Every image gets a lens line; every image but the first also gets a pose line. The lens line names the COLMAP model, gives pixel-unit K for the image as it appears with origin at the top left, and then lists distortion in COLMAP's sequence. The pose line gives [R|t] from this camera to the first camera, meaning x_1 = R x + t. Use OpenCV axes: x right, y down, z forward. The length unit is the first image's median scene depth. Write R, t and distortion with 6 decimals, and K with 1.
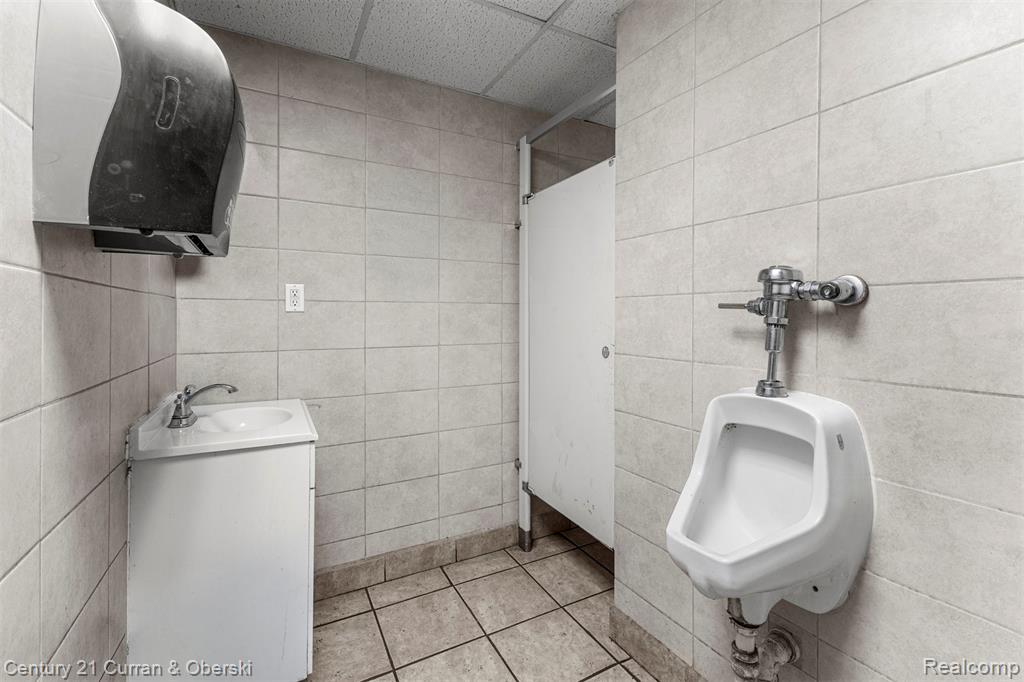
lens RADIAL K [[445.8, 0, 514.0], [0, 445.8, 320.1], [0, 0, 1]] dist [0.001477, 0.000311]
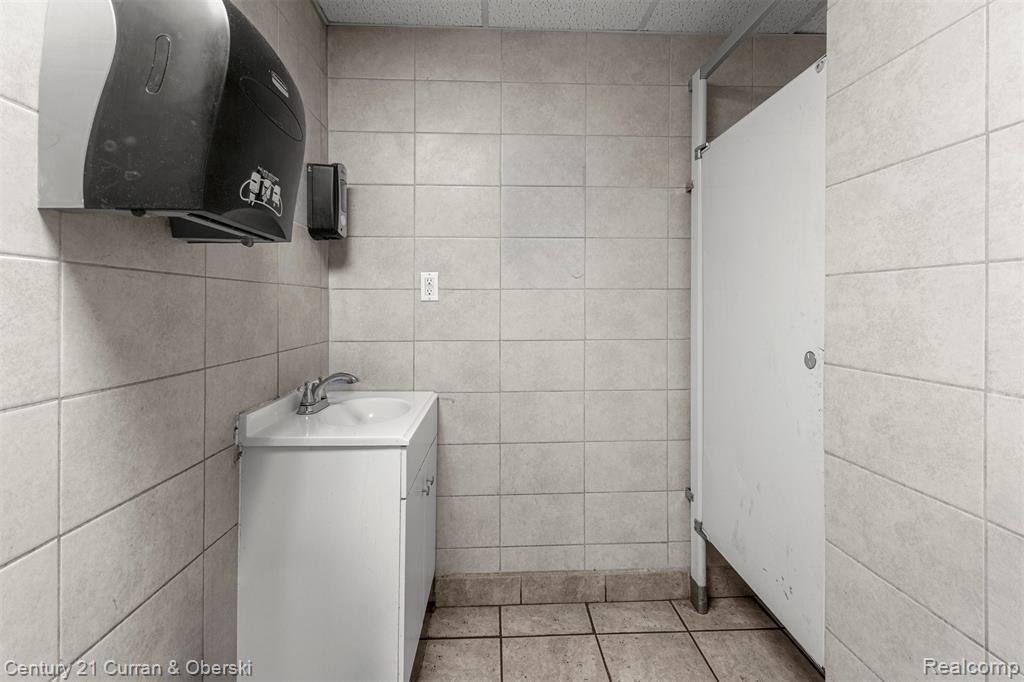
lens RADIAL K [[449.8, 0, 512.6], [0, 449.8, 308.1], [0, 0, 1]] dist [0.003231, 0.000088]
pose [[0.898144, 0.000867, -0.439701, 0.089378], [-0.001601, 0.999998, -0.001298, -0.001876], [0.439699, 0.001870, 0.898143, 0.185655]]
